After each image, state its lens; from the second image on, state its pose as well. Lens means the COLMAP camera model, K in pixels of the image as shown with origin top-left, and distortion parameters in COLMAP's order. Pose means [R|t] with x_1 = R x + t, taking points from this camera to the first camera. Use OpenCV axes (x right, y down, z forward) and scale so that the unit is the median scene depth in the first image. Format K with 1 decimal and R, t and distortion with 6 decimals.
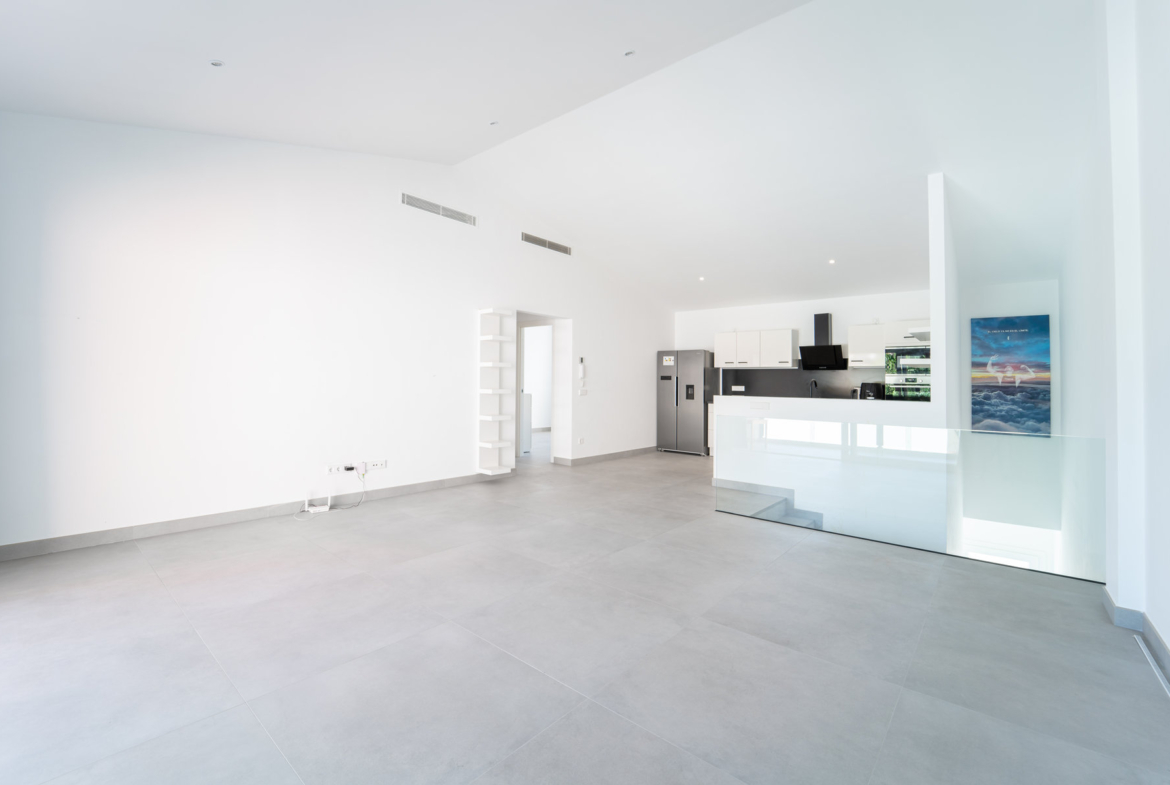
lens RADIAL K [[532.2, 0, 556.1], [0, 532.2, 374.2], [0, 0, 1]] dist [0.000610, -0.000042]
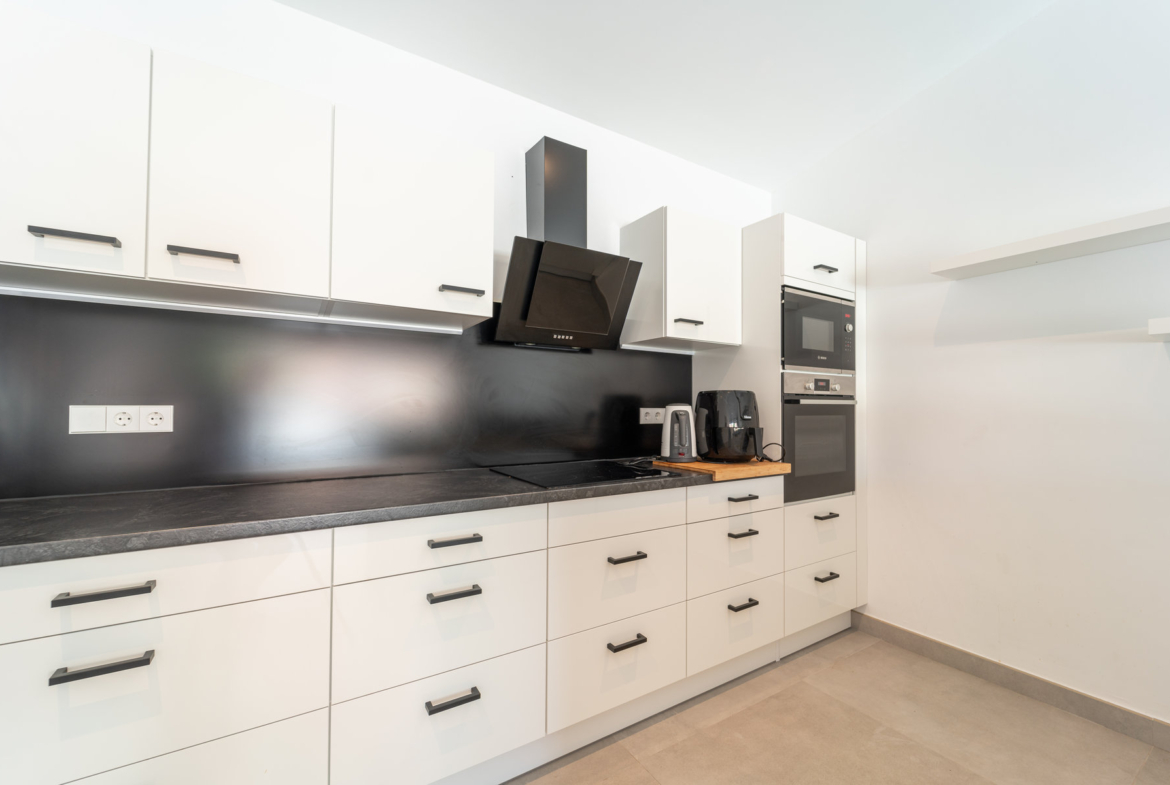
lens RADIAL K [[475.6, 0, 616.8], [0, 475.6, 397.4], [0, 0, 1]] dist [0.001439, 0.000030]
pose [[0.278002, 0.002536, 0.960577, 0.305412], [-0.015128, 0.999884, 0.001738, 0.021761], [-0.960462, -0.015015, 0.278008, 1.040905]]
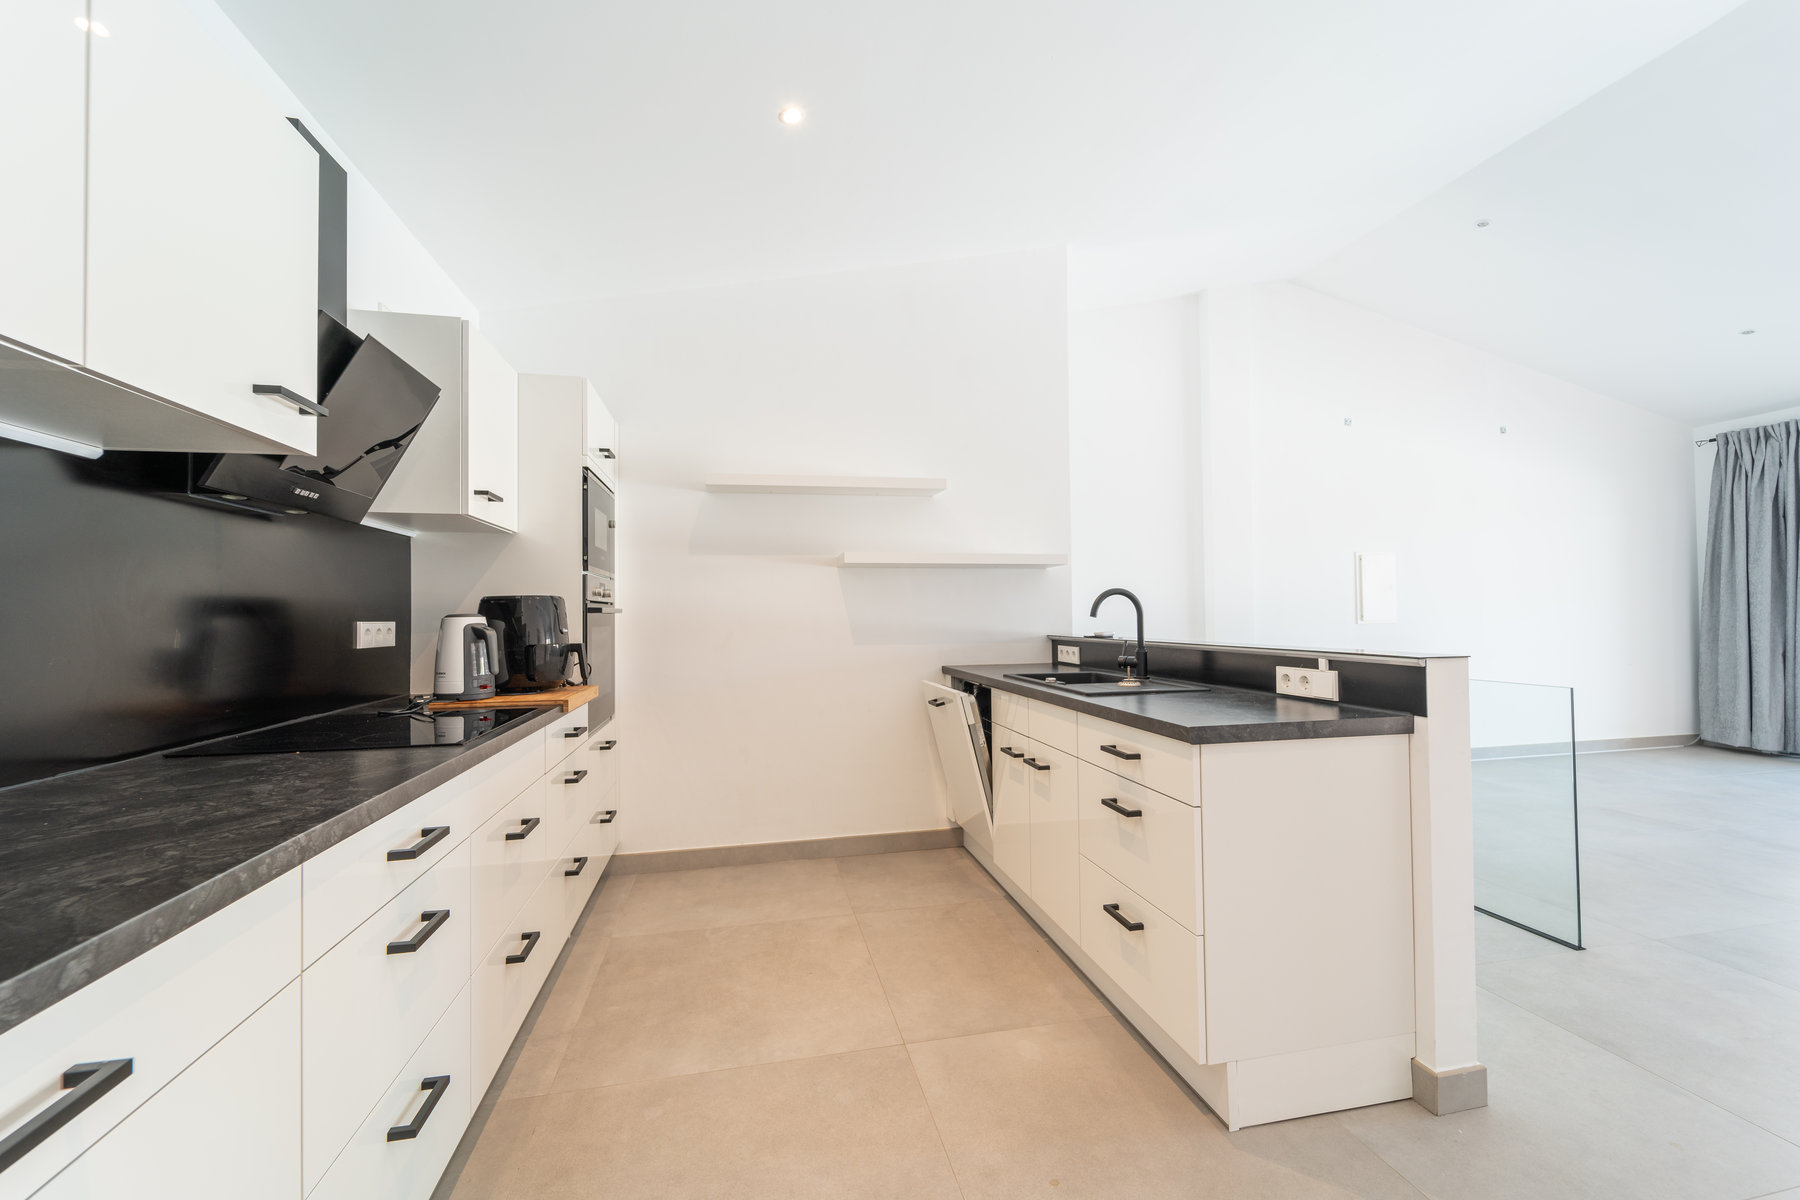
lens RADIAL K [[706.2, 0, 900.0], [0, 706.2, 600.0], [0, 0, 1]] dist [-0.000597, -0.000167]
pose [[-0.797929, 0.002393, 0.602747, 0.275290], [-0.013892, 0.999653, -0.022360, 0.023973], [-0.602592, -0.026215, -0.797619, 1.220365]]
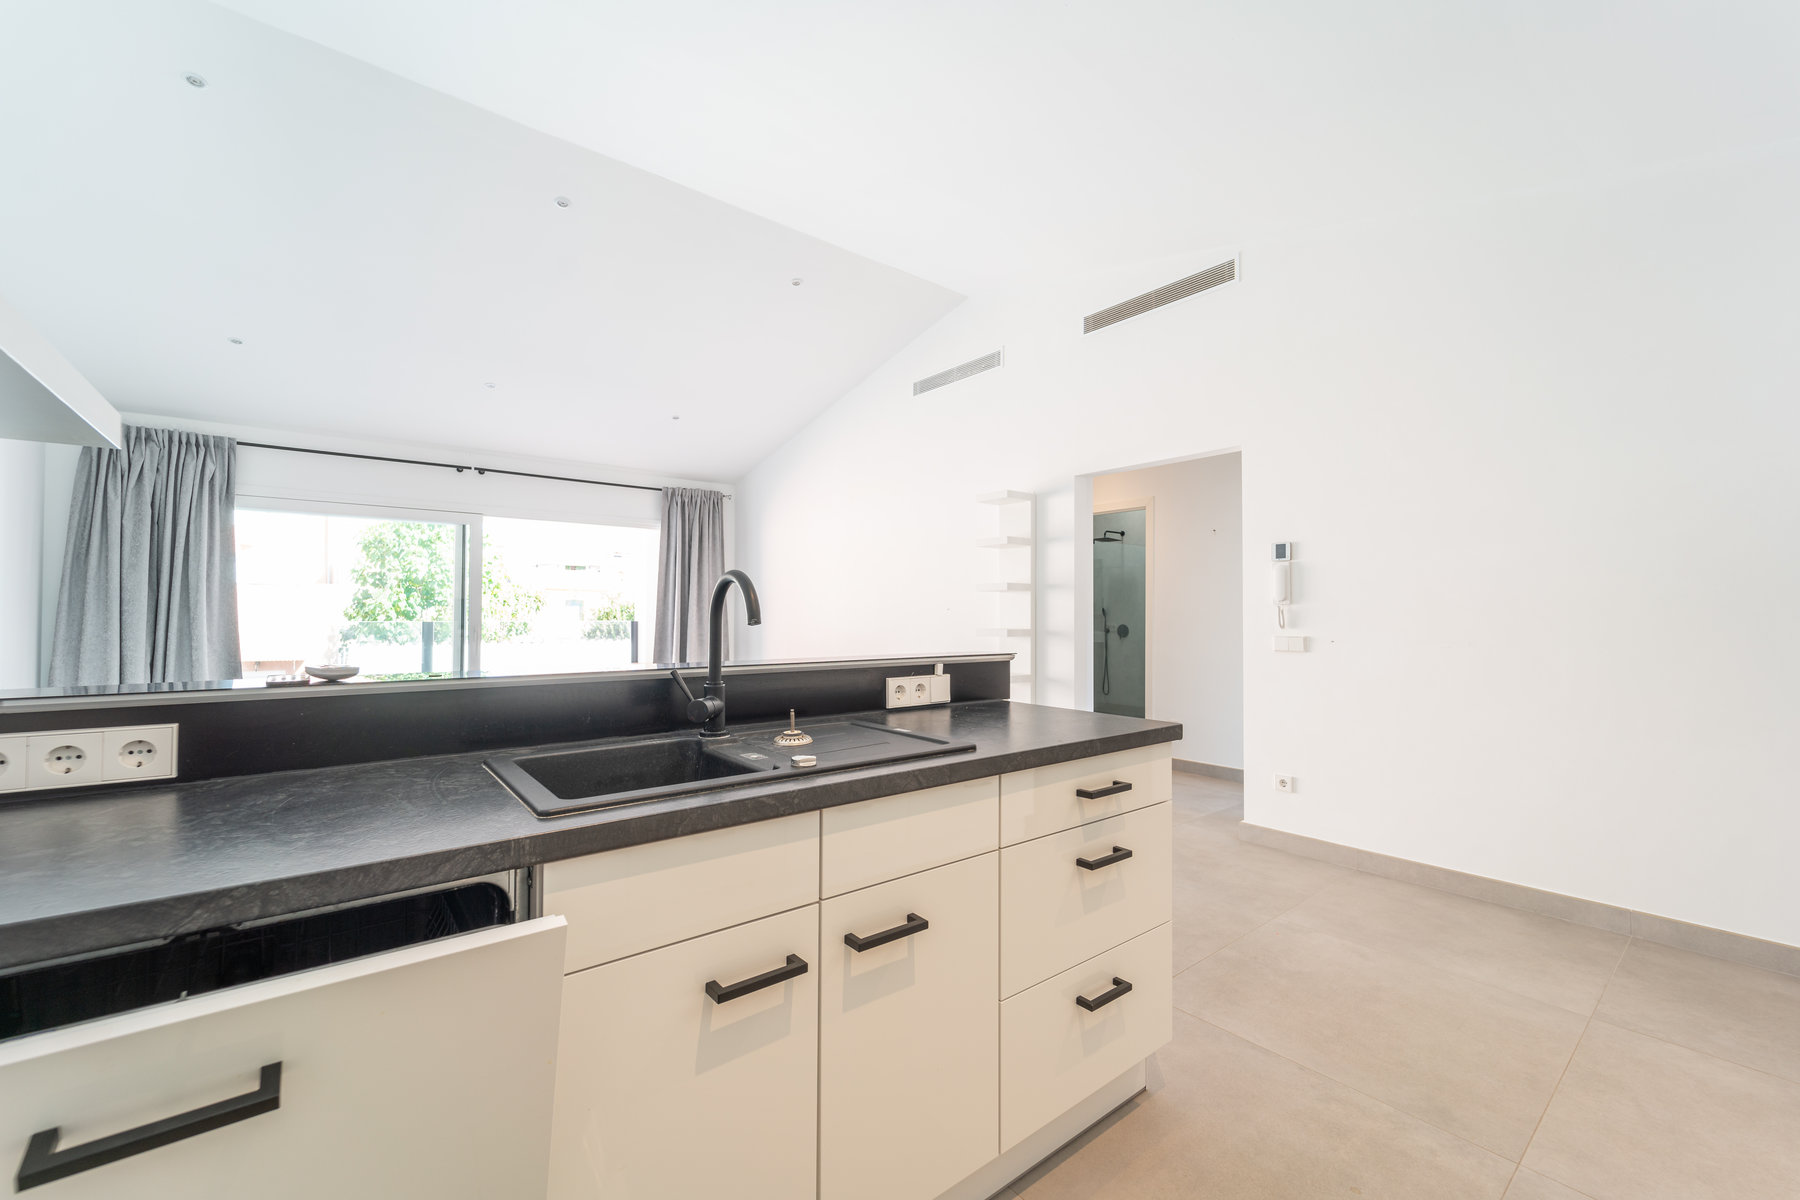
lens RADIAL K [[743.7, 0, 898.8], [0, 743.7, 592.8], [0, 0, 1]] dist [0.000068, -0.000129]
pose [[-0.193357, -0.046159, -0.980042, 0.625558], [0.011596, 0.998715, -0.049326, 0.024585], [0.981060, -0.020902, -0.192573, 0.926776]]
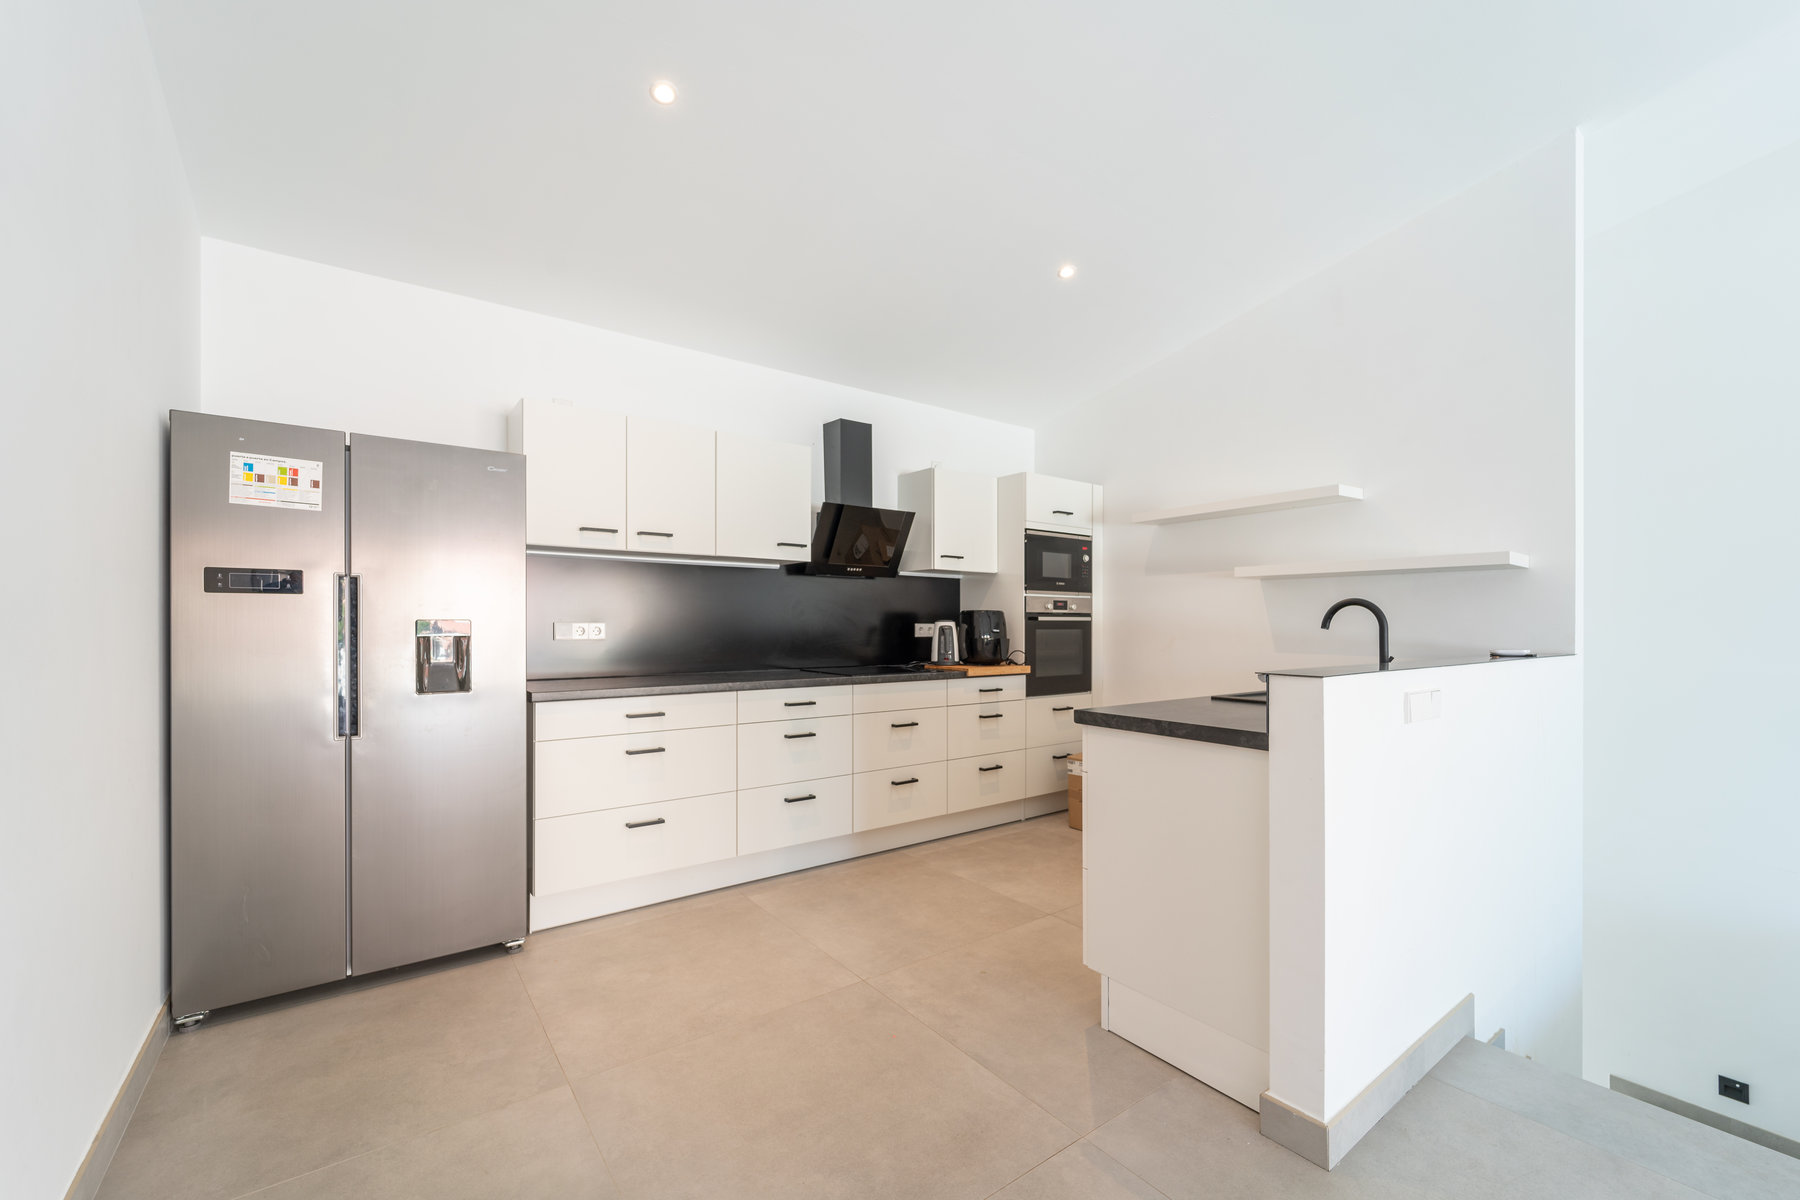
lens RADIAL K [[743.9, 0, 983.3], [0, 743.9, 634.6], [0, 0, 1]] dist [-0.000553, 0.000076]
pose [[0.155709, -0.030264, 0.987339, 0.008979], [-0.014529, 0.999352, 0.032923, 0.016705], [-0.987696, -0.019472, 0.155169, 0.960823]]
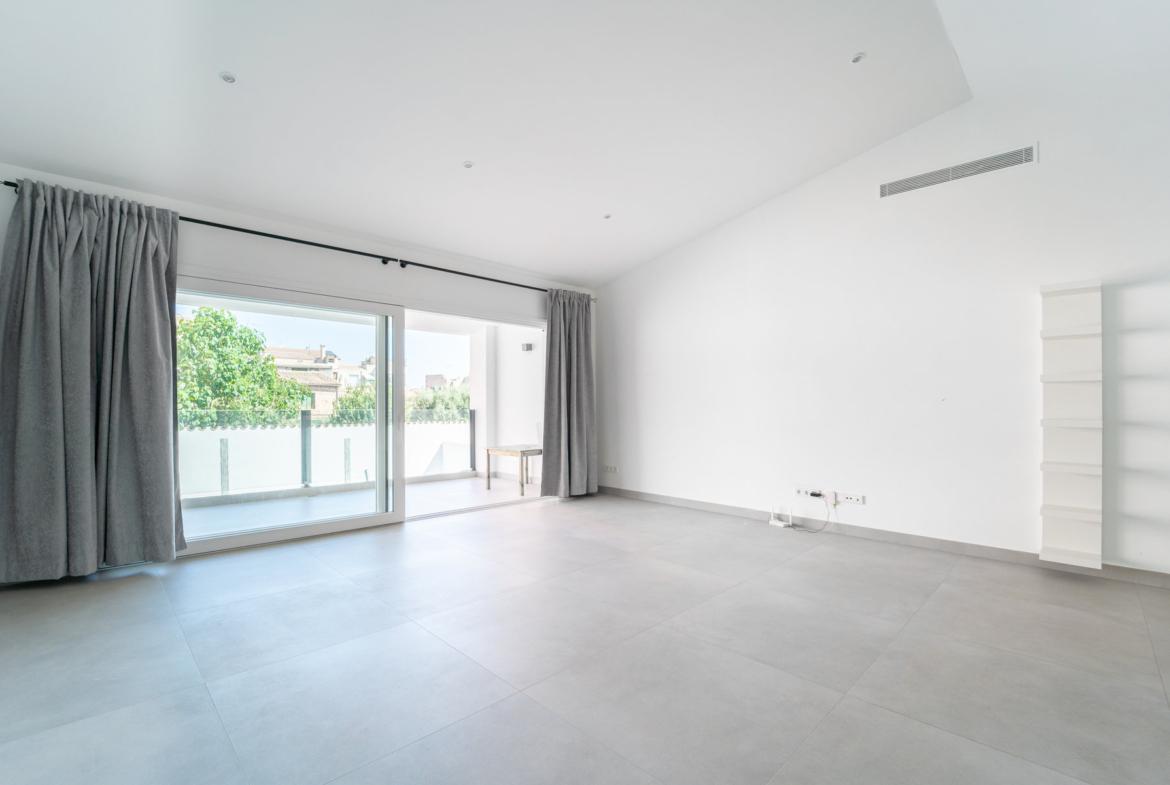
lens RADIAL K [[513.5, 0, 602.3], [0, 513.5, 392.7], [0, 0, 1]] dist [-0.023600, -0.000259]
pose [[-0.074730, -0.038752, -0.996451, 0.420013], [0.012499, 0.999130, -0.039793, 0.013593], [0.997125, -0.015429, -0.074181, 0.470072]]
